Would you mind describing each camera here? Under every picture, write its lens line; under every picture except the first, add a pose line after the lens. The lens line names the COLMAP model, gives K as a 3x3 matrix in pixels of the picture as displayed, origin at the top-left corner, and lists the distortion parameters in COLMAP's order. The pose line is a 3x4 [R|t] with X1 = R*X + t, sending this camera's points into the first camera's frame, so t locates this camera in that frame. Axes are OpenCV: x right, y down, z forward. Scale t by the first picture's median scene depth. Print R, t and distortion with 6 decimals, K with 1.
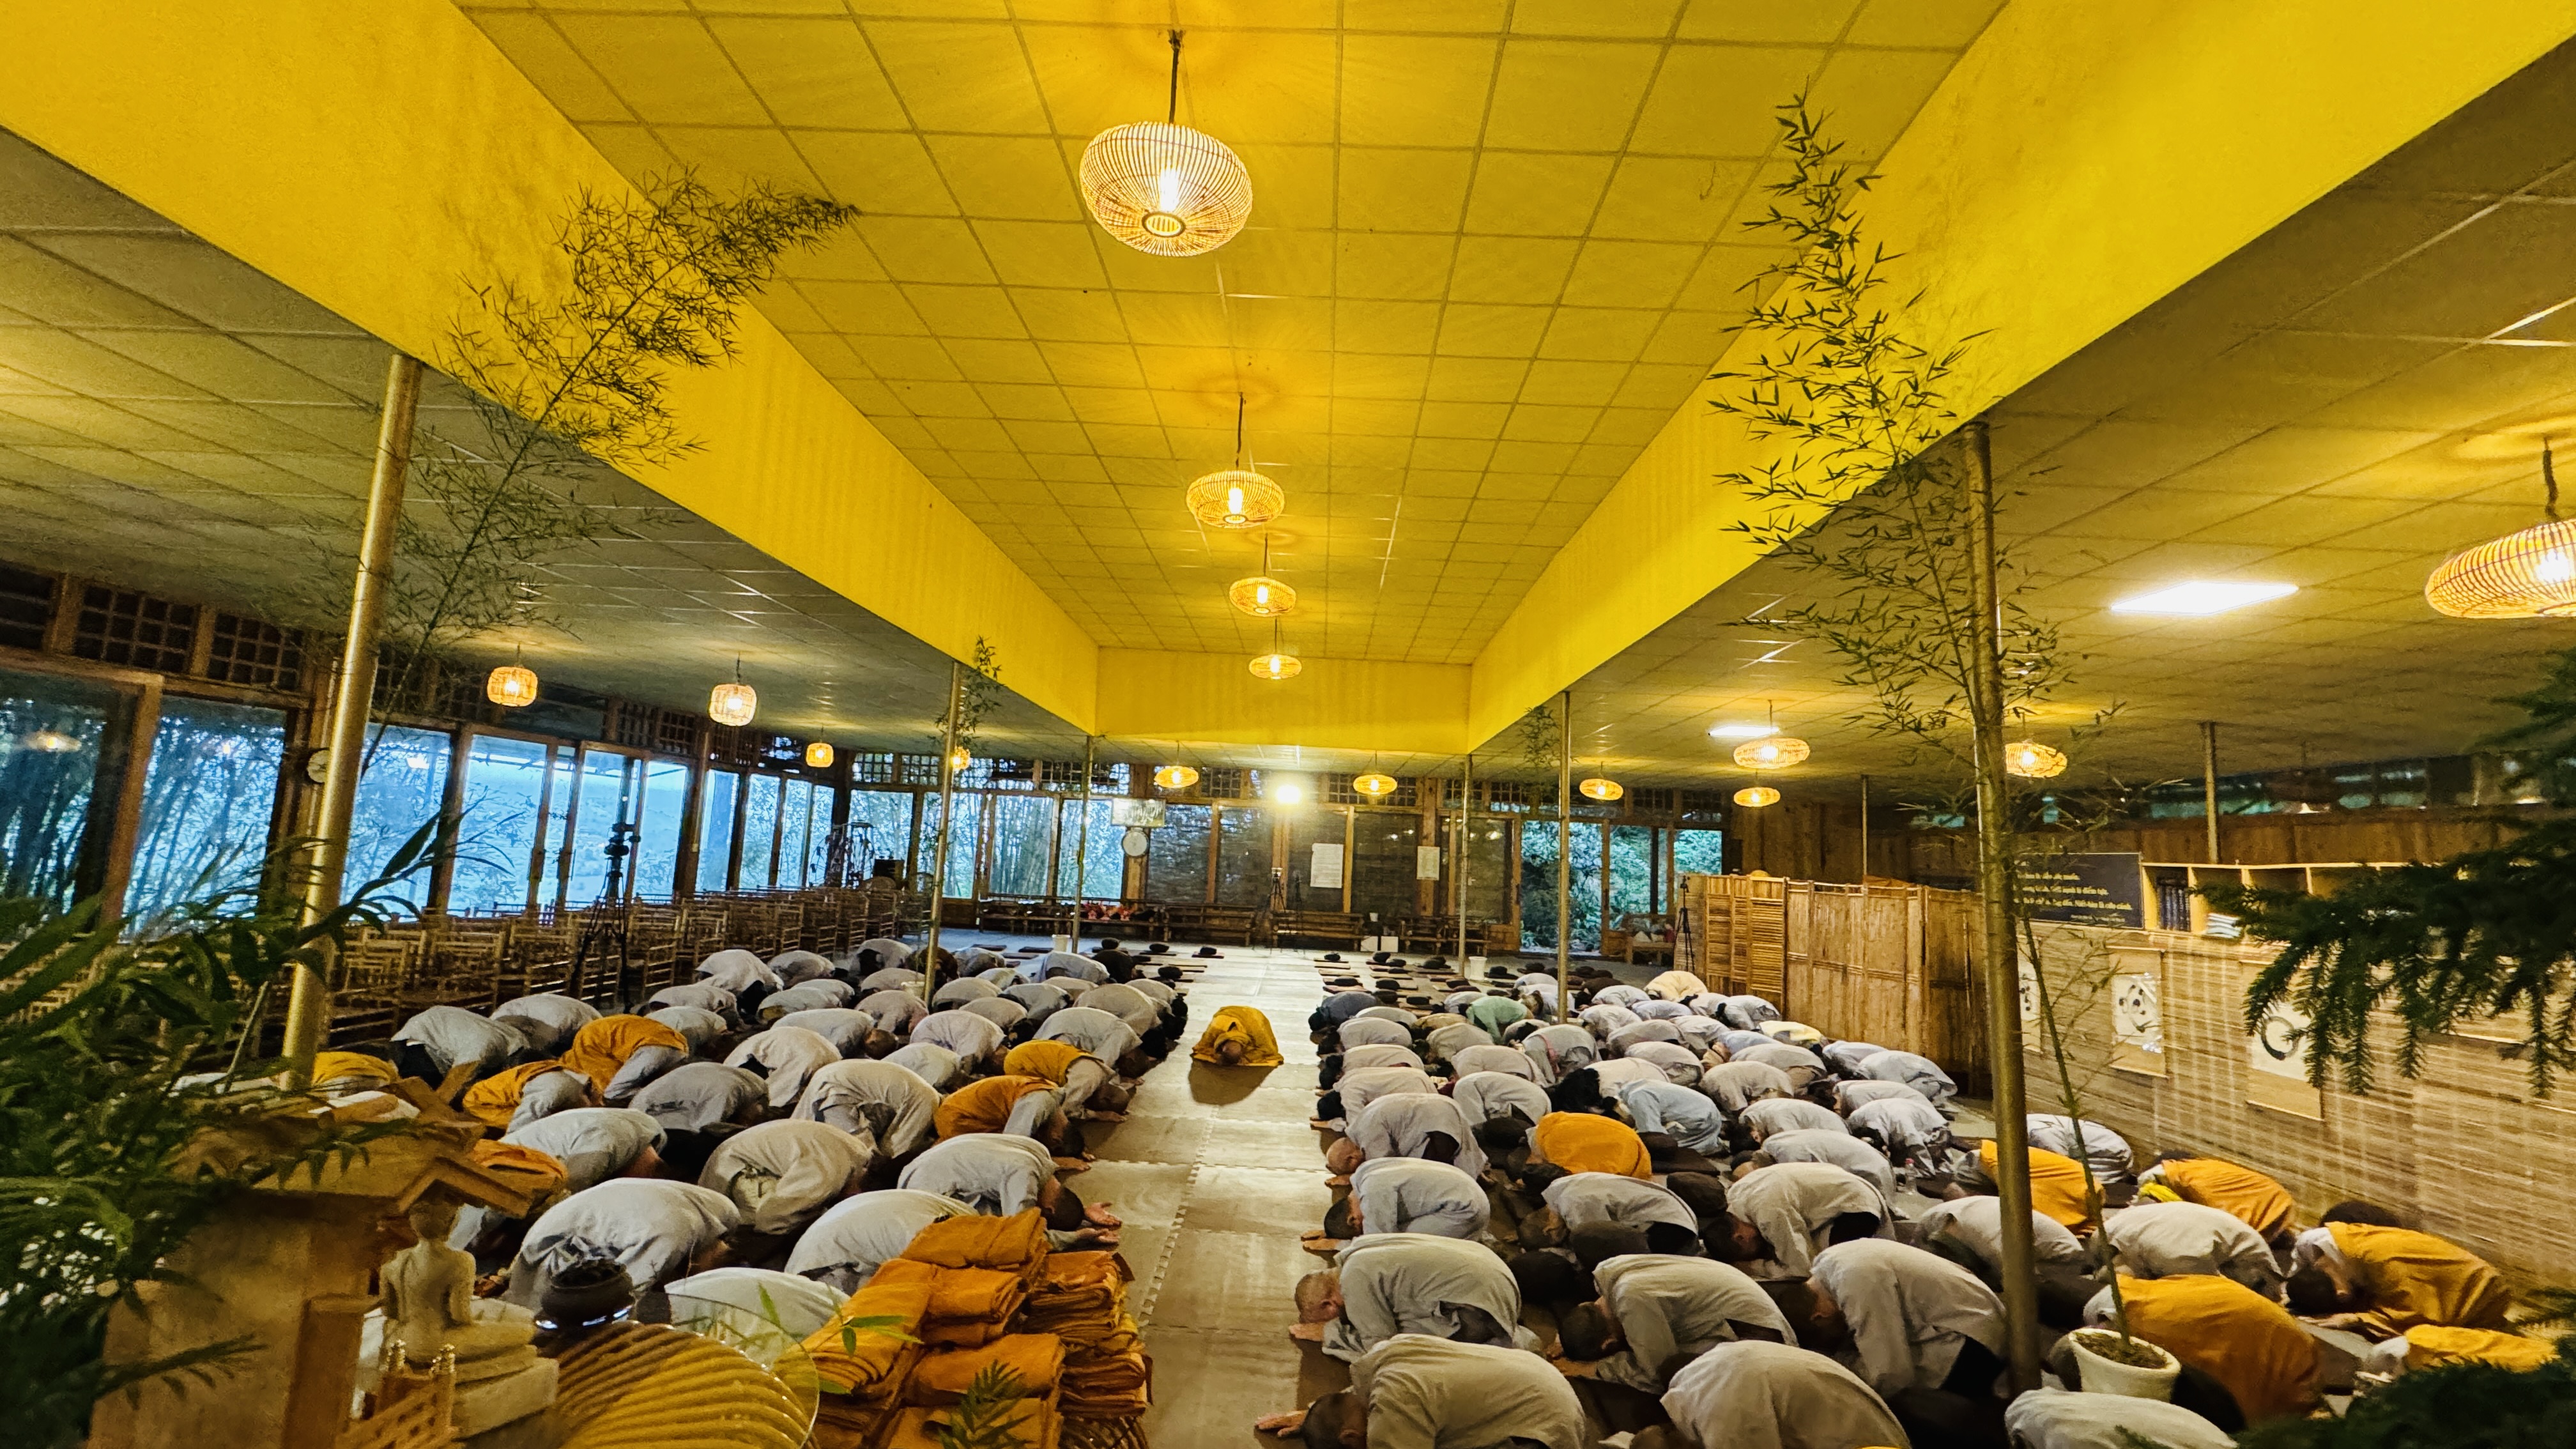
lens RADIAL K [[1023.5, 0, 1292.0], [0, 1023.5, 723.4], [0, 0, 1]] dist [-0.000824, -0.000427]
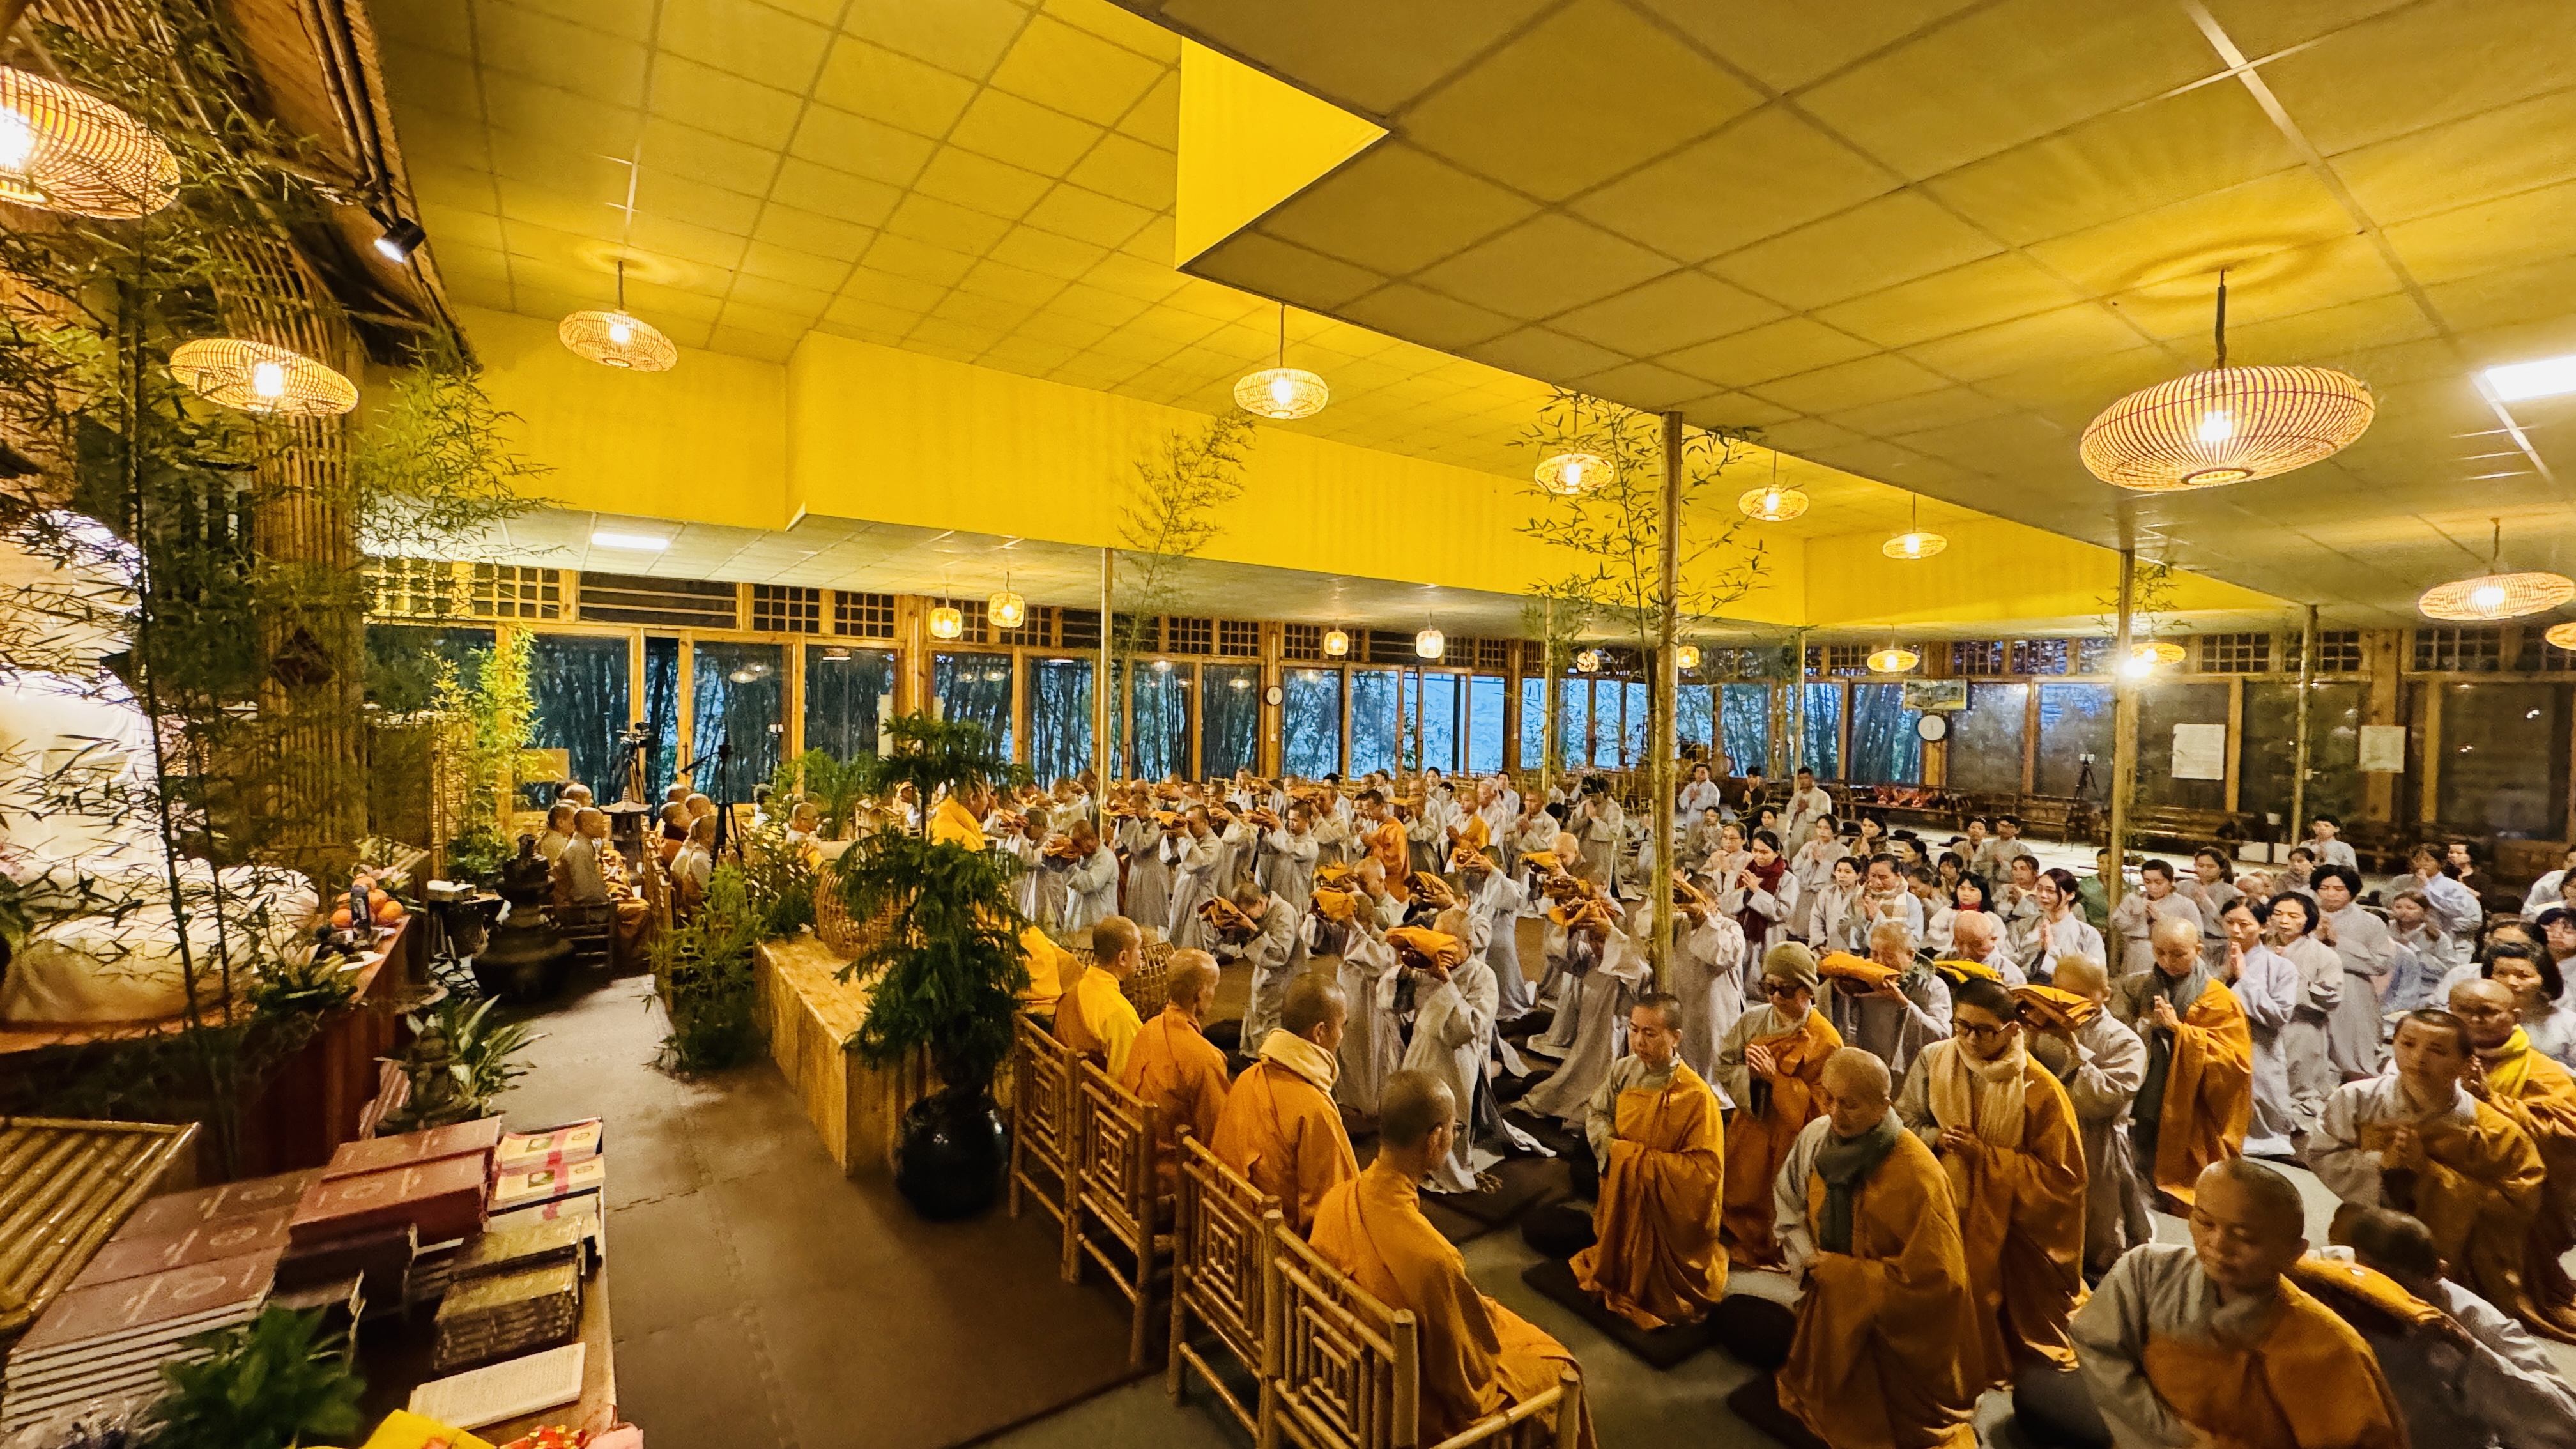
lens RADIAL K [[1023.5, 0, 1292.7], [0, 1023.5, 725.8], [0, 0, 1]] dist [-0.000824, -0.000427]
pose [[0.598011, -0.015295, -0.801342, 0.616371], [0.108817, 0.992110, 0.062270, -0.017058], [0.794067, -0.124438, 0.594957, -0.072177]]
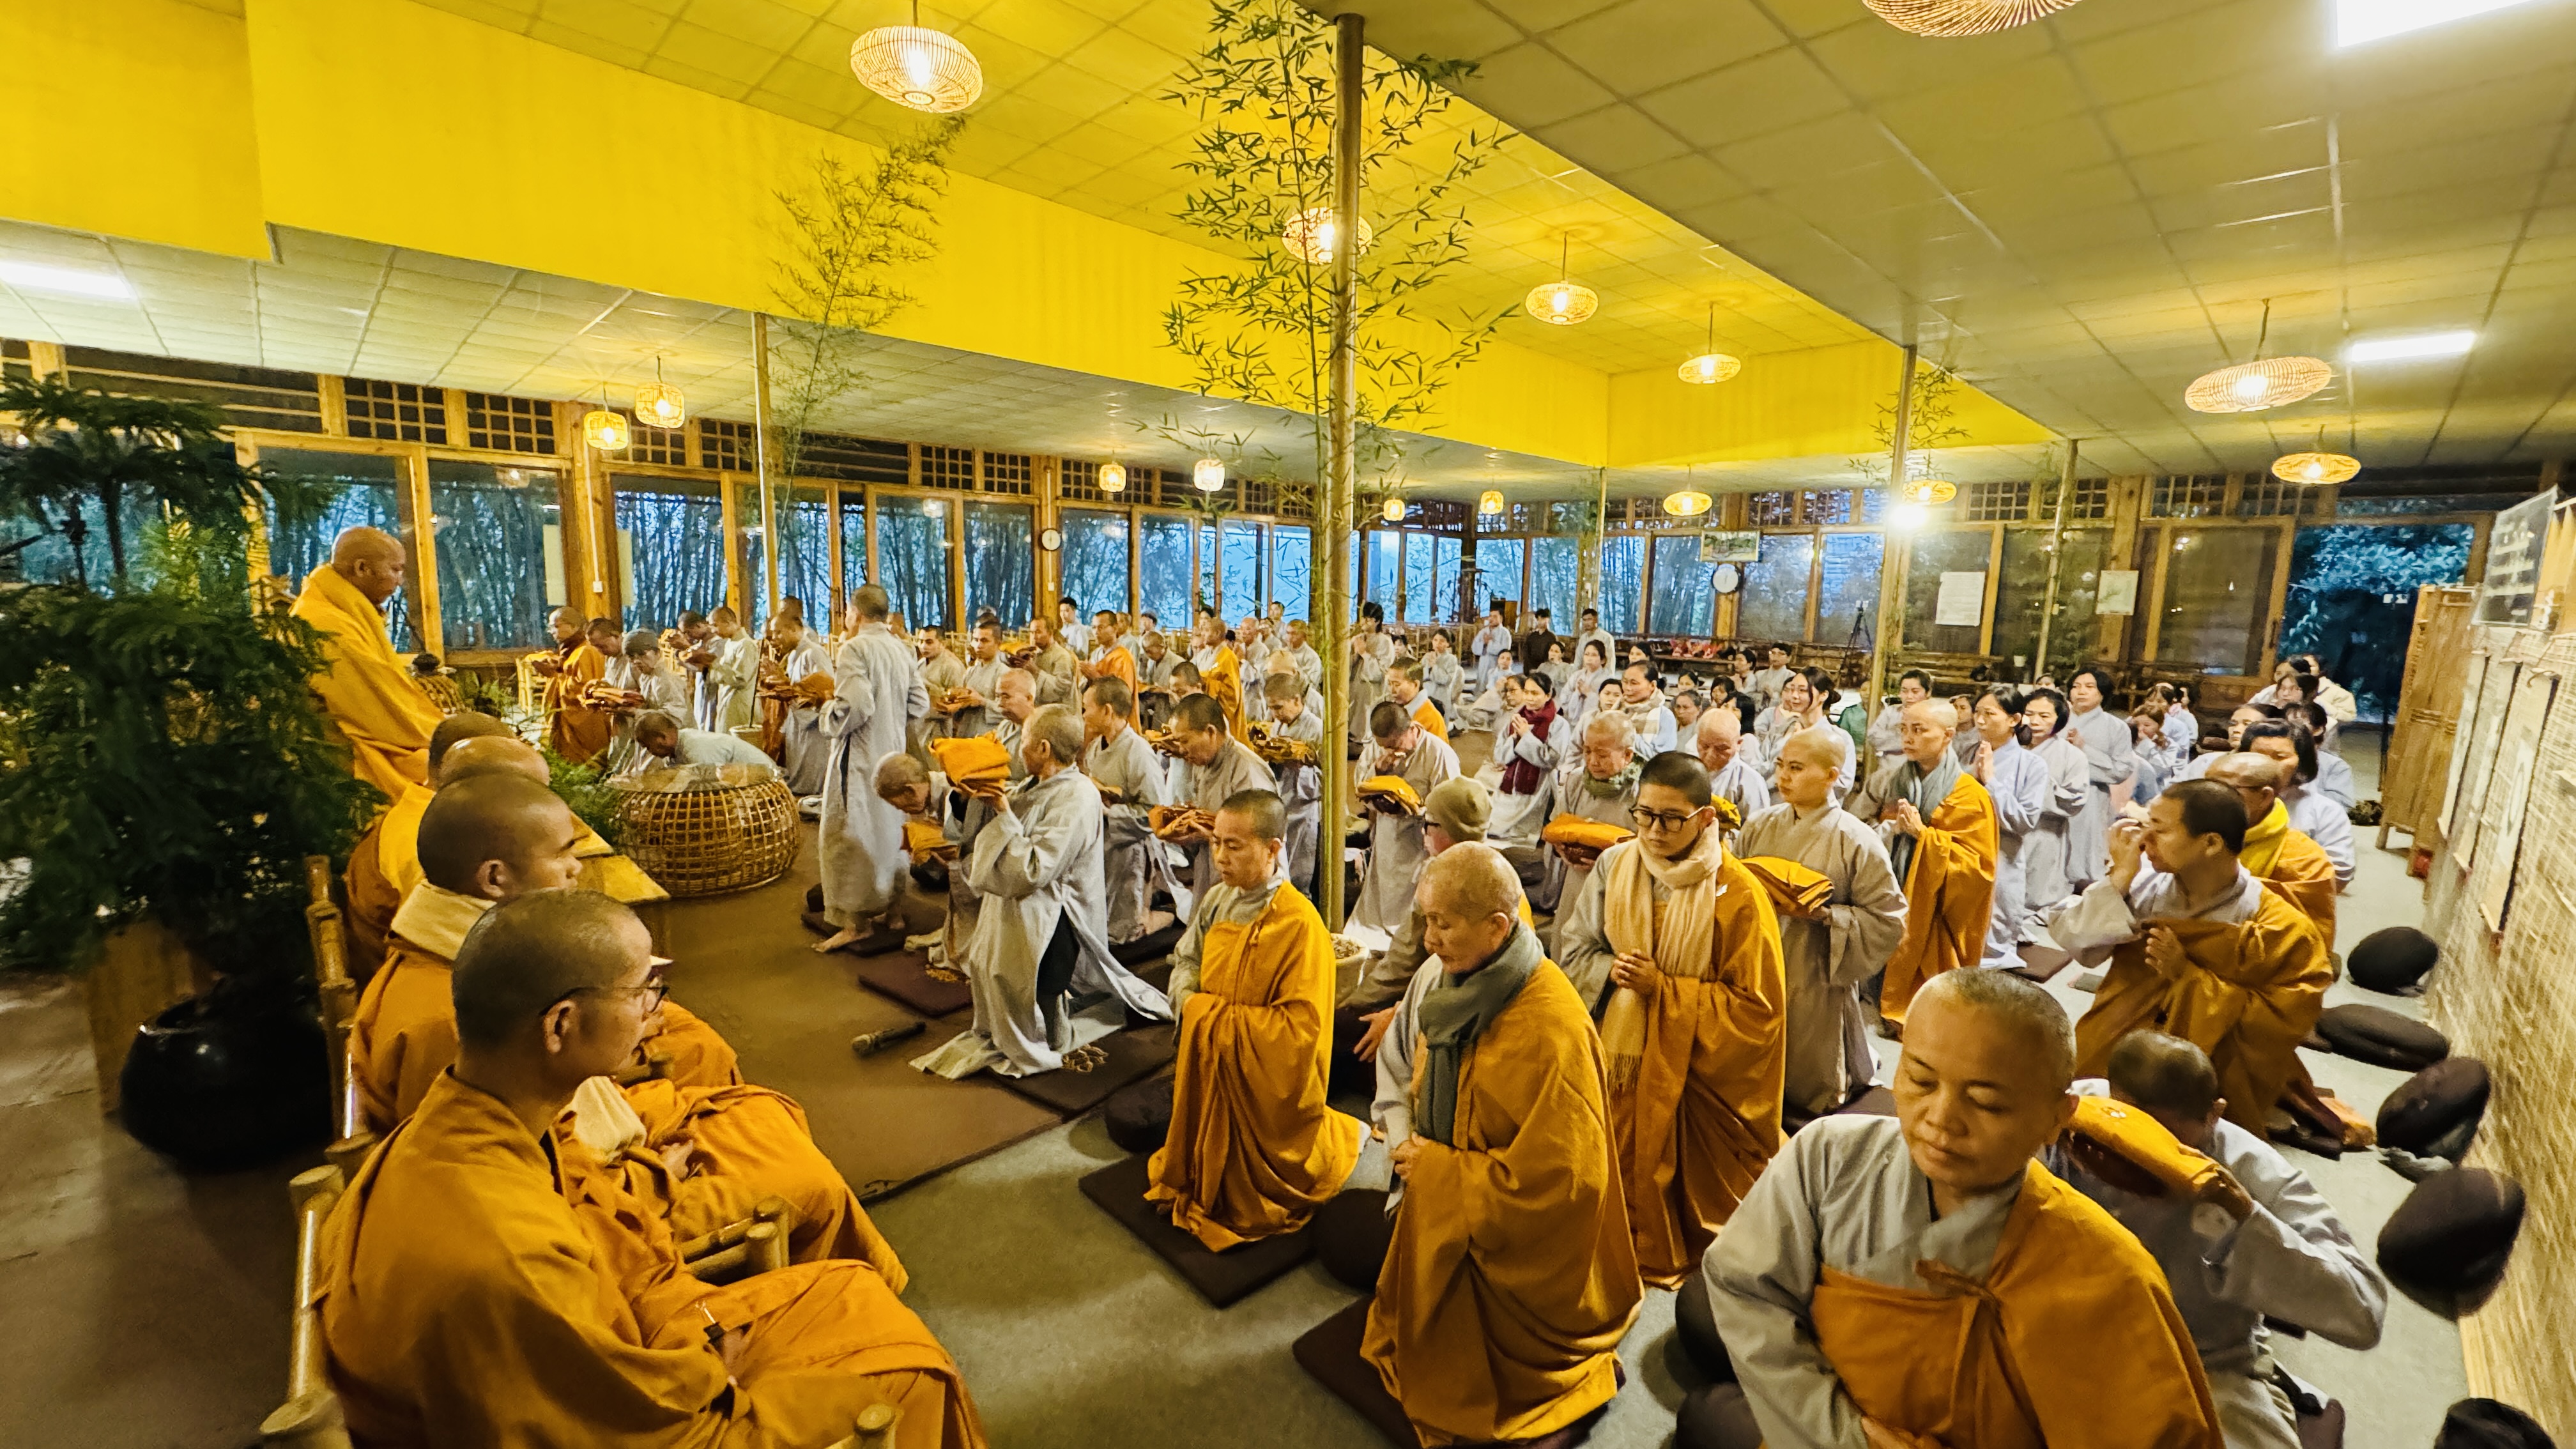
lens RADIAL K [[1023.5, 0, 1290.8], [0, 1023.5, 725.1], [0, 0, 1]] dist [-0.000824, -0.000427]
pose [[0.709723, 0.067110, -0.701277, 0.580370], [0.099775, 0.975842, 0.194363, 0.060413], [0.697379, -0.207914, 0.685882, 0.094547]]
